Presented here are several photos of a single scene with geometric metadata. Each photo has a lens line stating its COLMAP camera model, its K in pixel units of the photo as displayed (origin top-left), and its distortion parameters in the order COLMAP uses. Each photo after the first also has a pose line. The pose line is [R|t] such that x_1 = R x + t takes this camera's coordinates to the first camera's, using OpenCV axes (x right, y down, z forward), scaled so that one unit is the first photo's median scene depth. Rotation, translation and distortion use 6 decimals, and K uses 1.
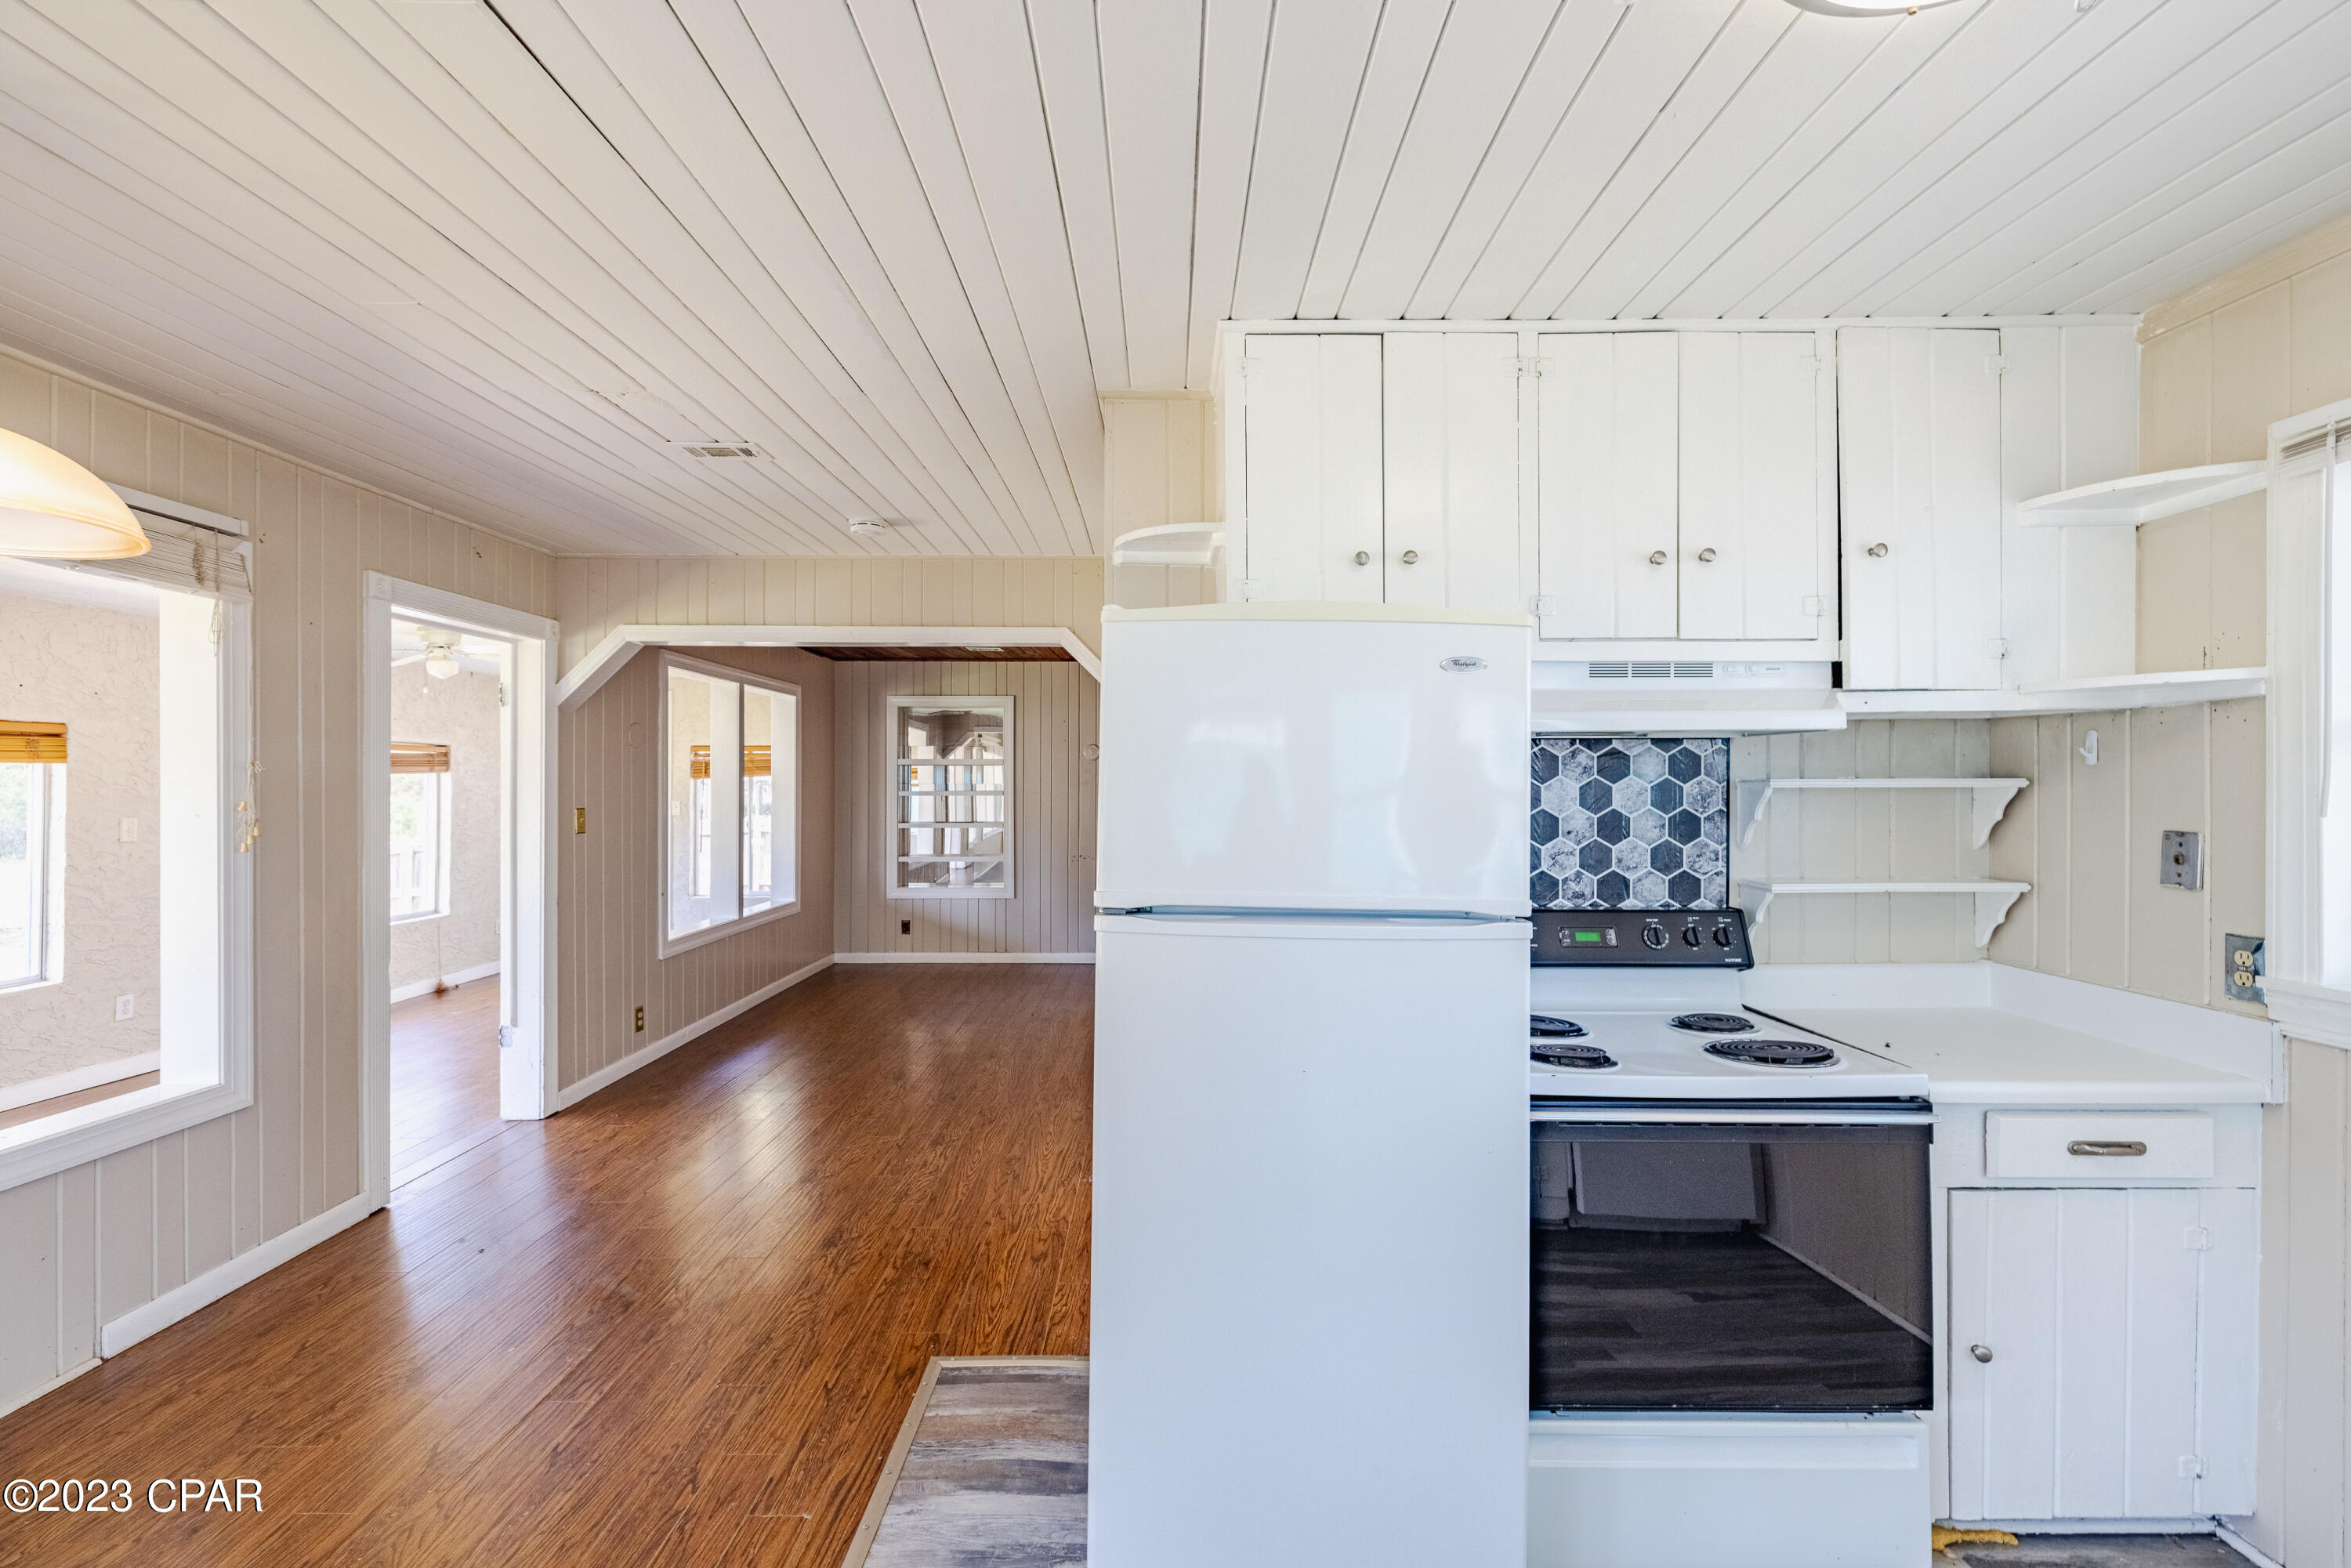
lens RADIAL K [[996.0, 0, 1169.9], [0, 996.0, 783.0], [0, 0, 1]] dist [-0.002230, 0.000685]
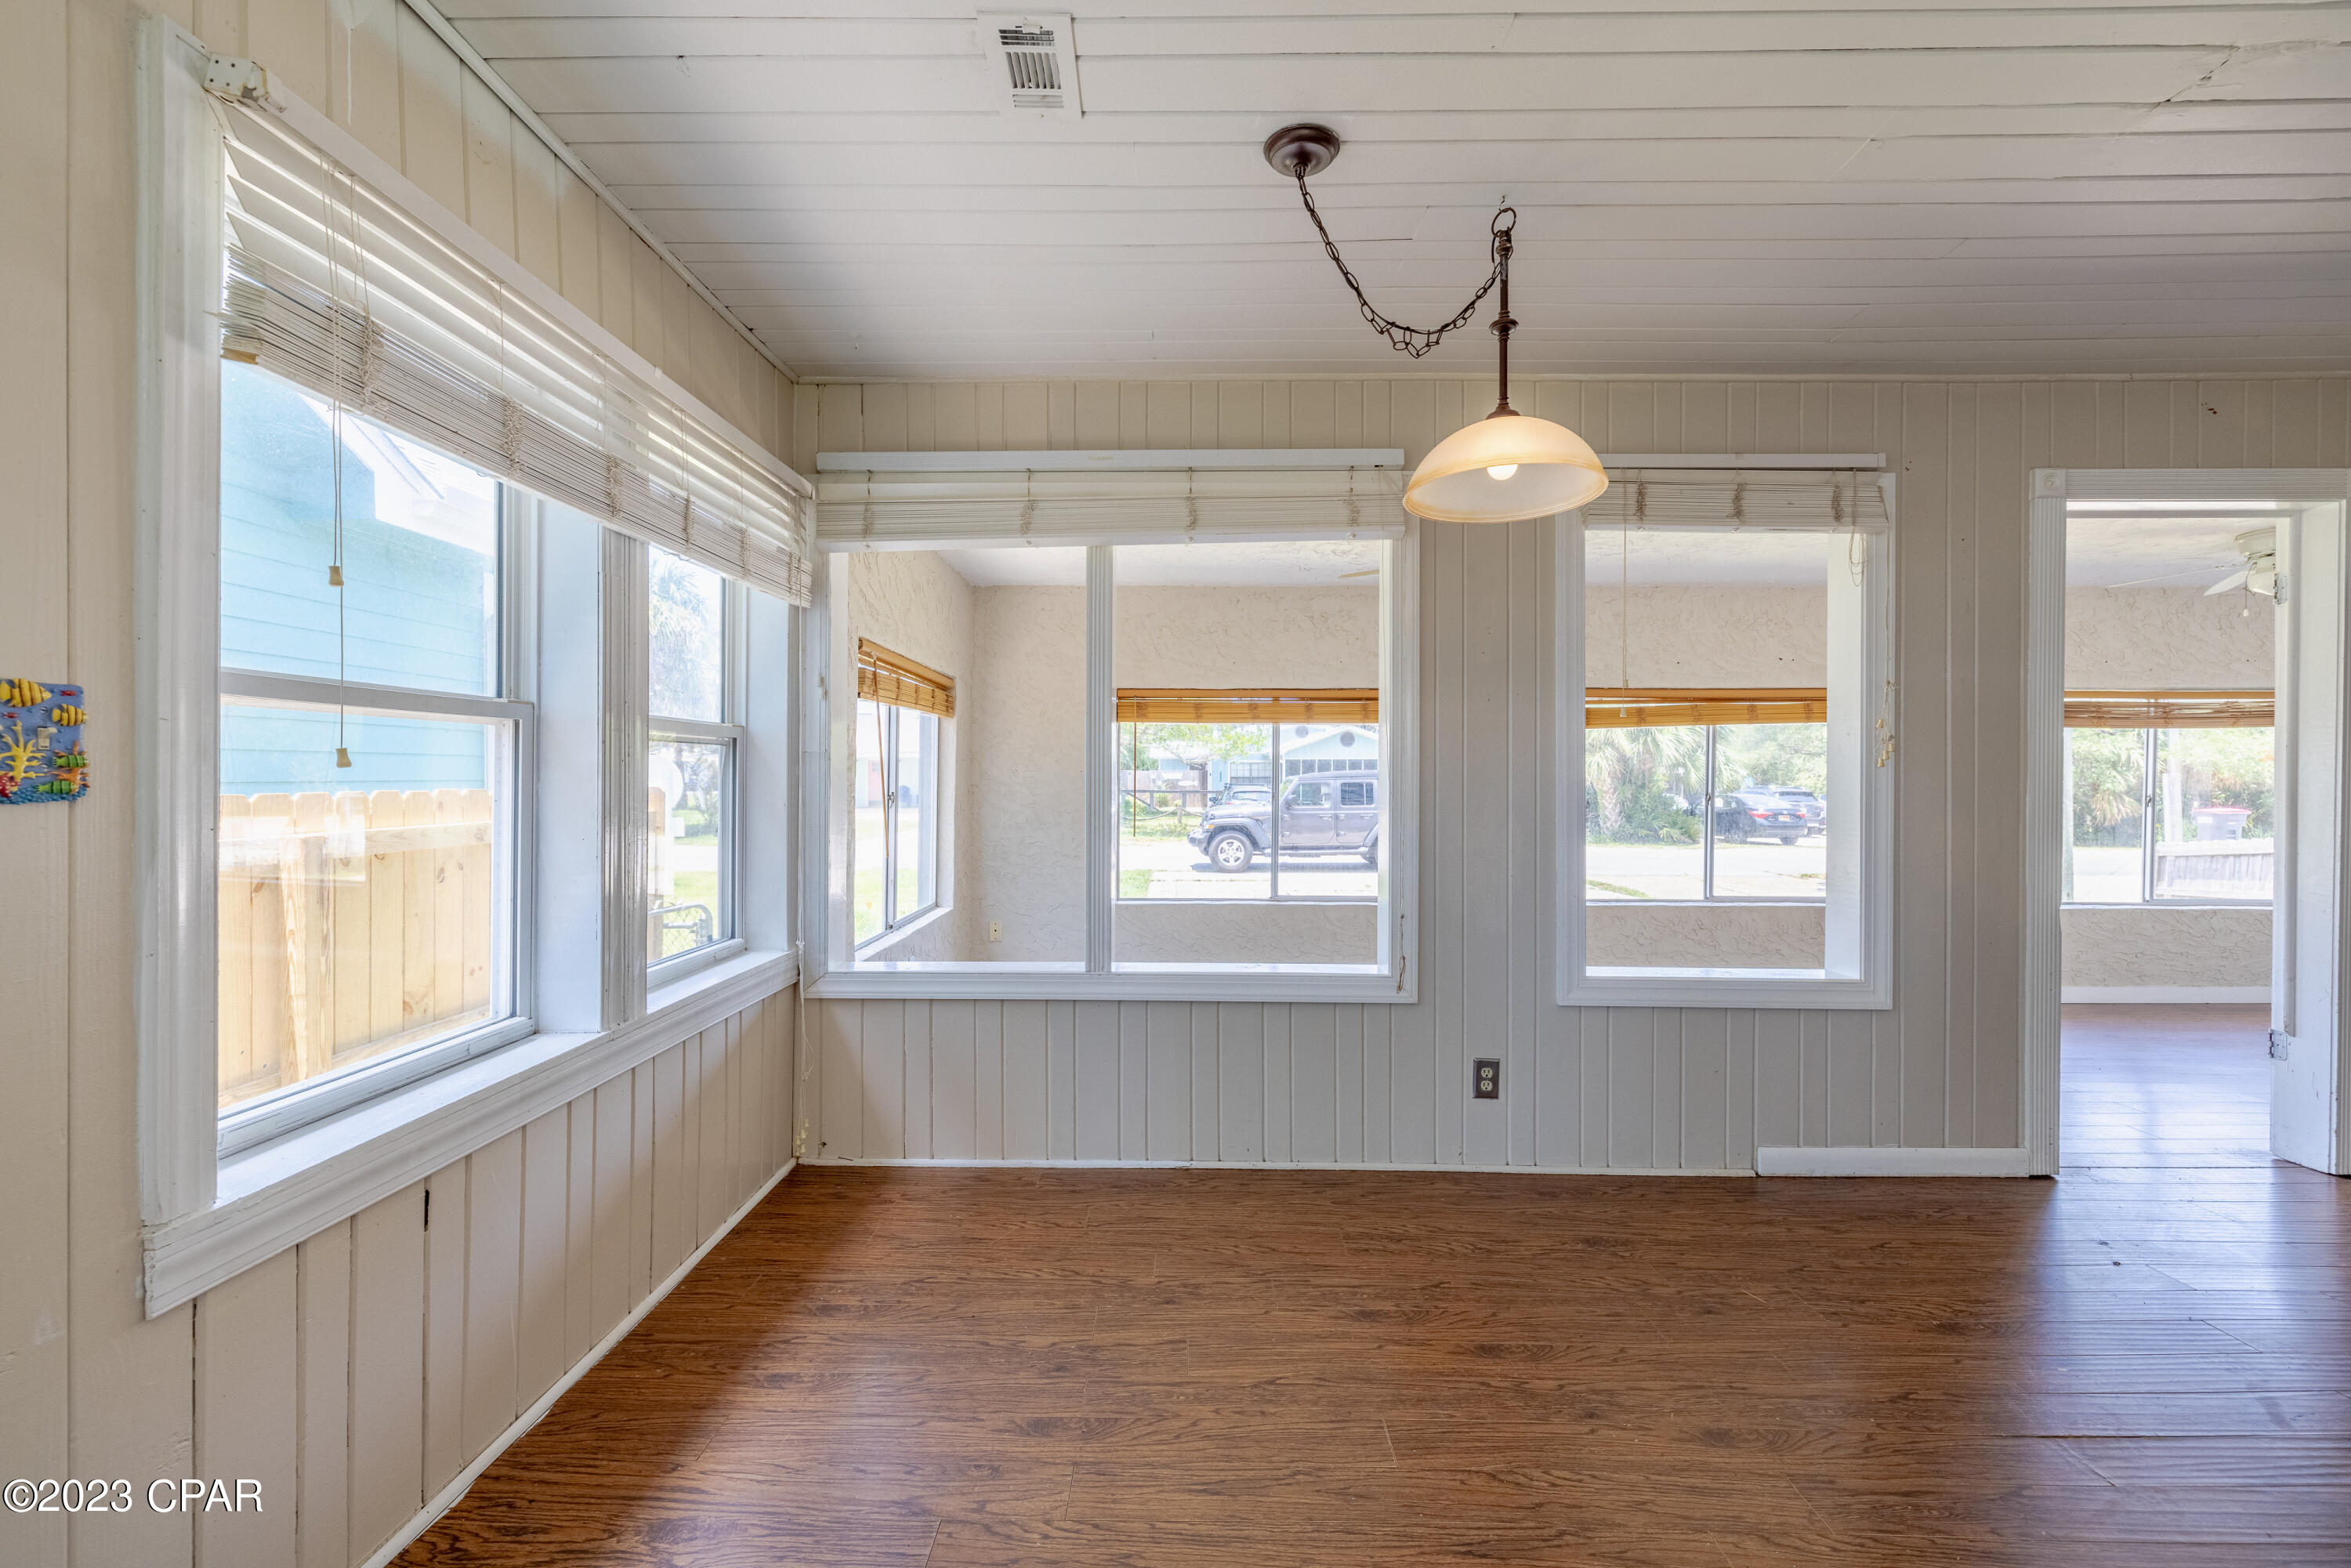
lens RADIAL K [[984.1, 0, 1170.9], [0, 984.1, 787.3], [0, 0, 1]] dist [-0.001359, 0.000492]
pose [[-0.022312, 0.003238, -0.999746, 0.153805], [-0.004233, 0.999985, 0.003333, 0.105602], [0.999742, 0.004306, -0.022298, 0.310924]]
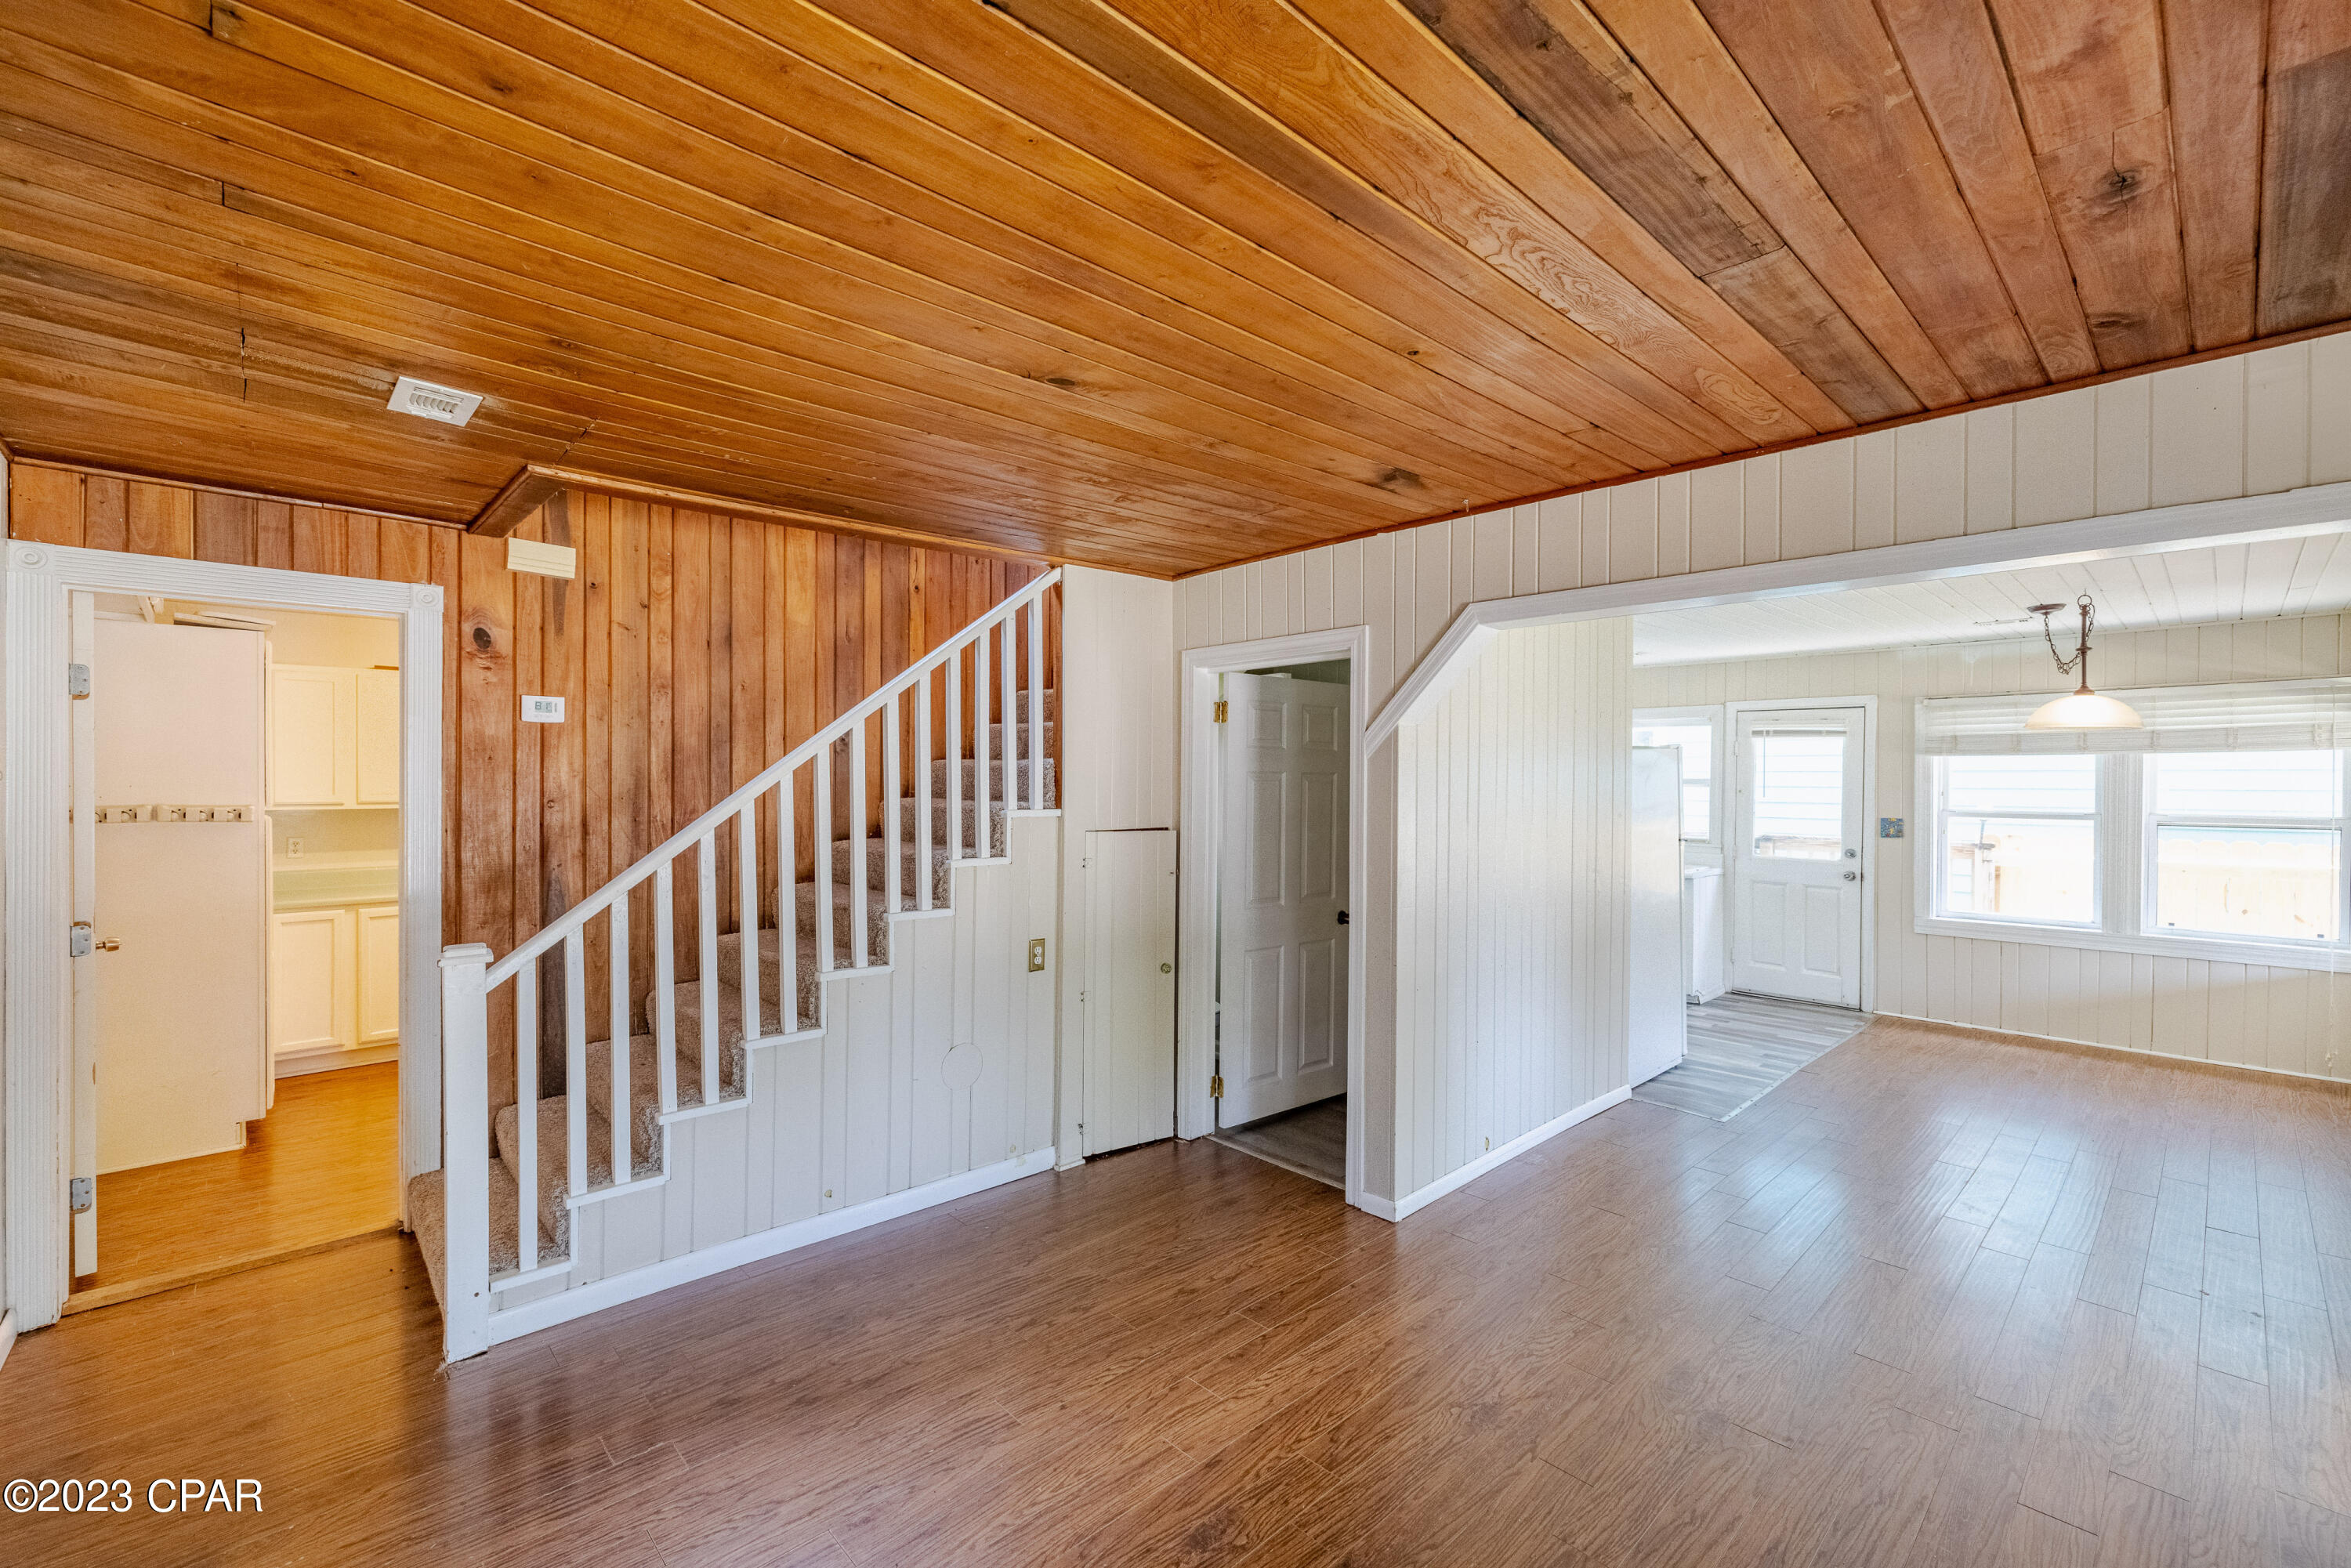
lens RADIAL K [[996.0, 0, 1169.9], [0, 996.0, 783.0], [0, 0, 1]] dist [-0.002230, 0.000685]
pose [[-0.679311, -0.011560, 0.733760, -0.899294], [-0.006388, 0.999931, 0.009839, -0.049893], [-0.733823, 0.001997, -0.679338, 3.057127]]
